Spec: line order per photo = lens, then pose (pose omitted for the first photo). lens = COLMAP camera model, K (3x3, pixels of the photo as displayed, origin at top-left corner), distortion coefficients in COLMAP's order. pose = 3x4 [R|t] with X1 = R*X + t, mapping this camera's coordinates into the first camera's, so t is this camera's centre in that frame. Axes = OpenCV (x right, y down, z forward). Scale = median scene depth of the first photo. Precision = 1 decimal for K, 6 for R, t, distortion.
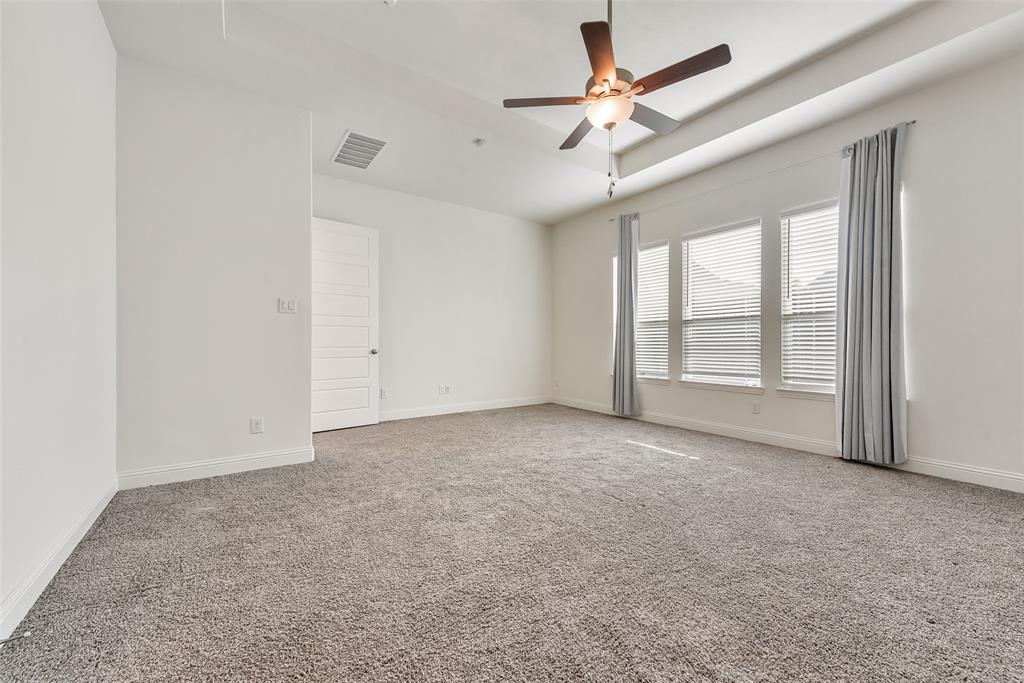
lens RADIAL K [[401.3, 0, 512.0], [0, 401.3, 341.5], [0, 0, 1]] dist [0.000069, 0.000012]
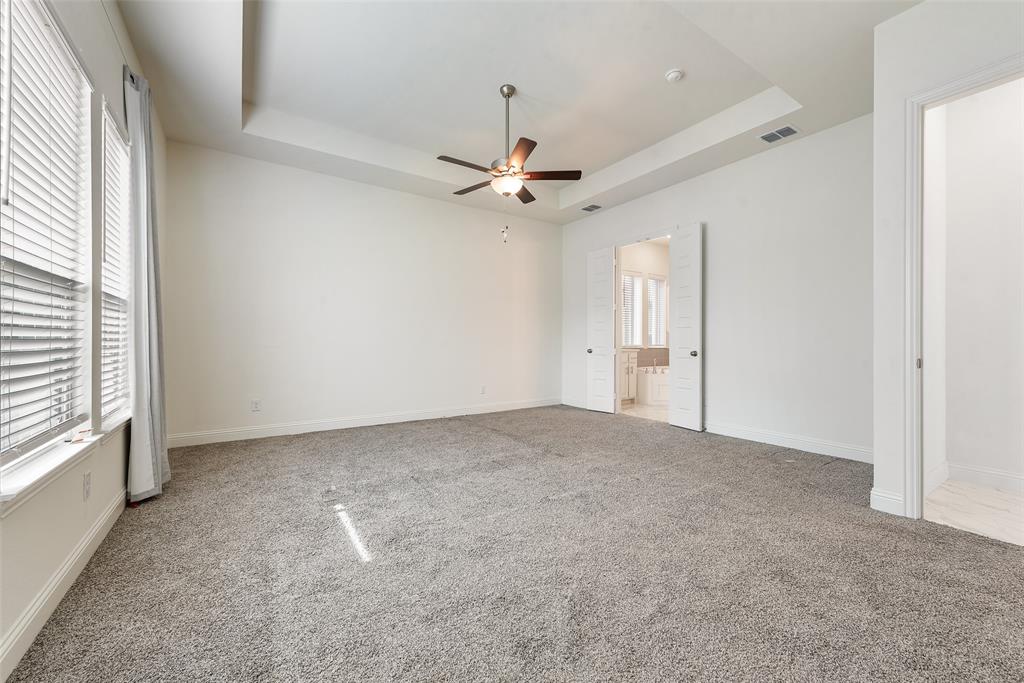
lens RADIAL K [[401.3, 0, 512.0], [0, 401.3, 341.5], [0, 0, 1]] dist [0.000069, 0.000012]
pose [[-0.999799, -0.004151, 0.019616, 0.129044], [-0.004350, 0.999939, -0.010104, 0.005809], [-0.019573, -0.010187, -0.999757, 1.574006]]
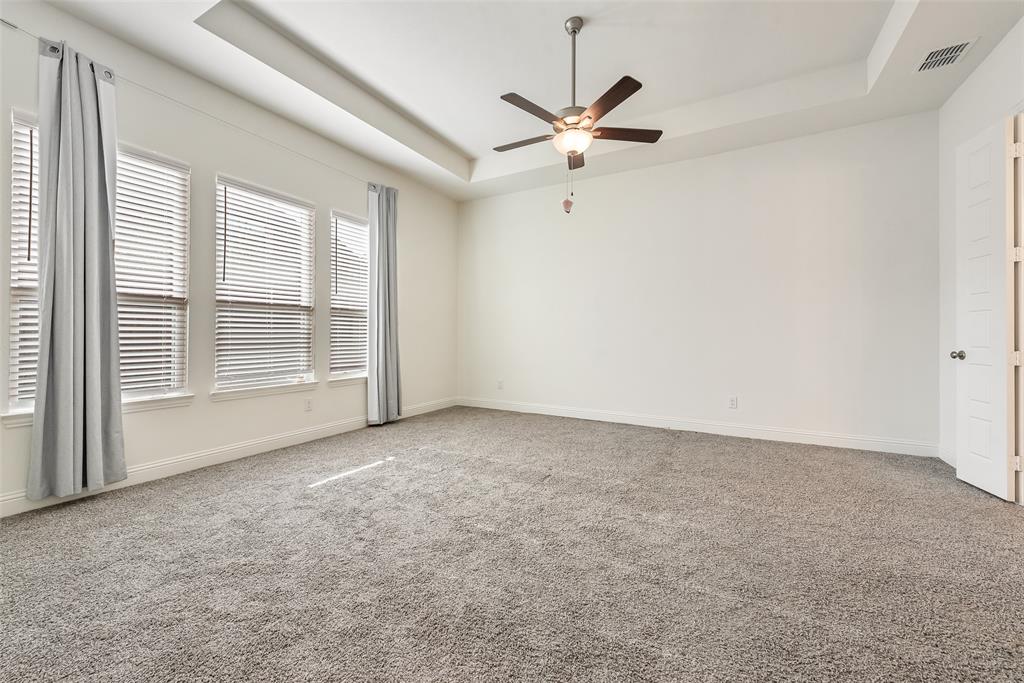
lens RADIAL K [[406.2, 0, 497.9], [0, 406.2, 336.8], [0, 0, 1]] dist [-0.000179, -0.000072]
pose [[-0.421122, -0.006108, 0.906983, -0.476526], [-0.010416, 0.999944, 0.001898, -0.000034], [-0.906944, -0.008647, -0.421162, 1.089533]]
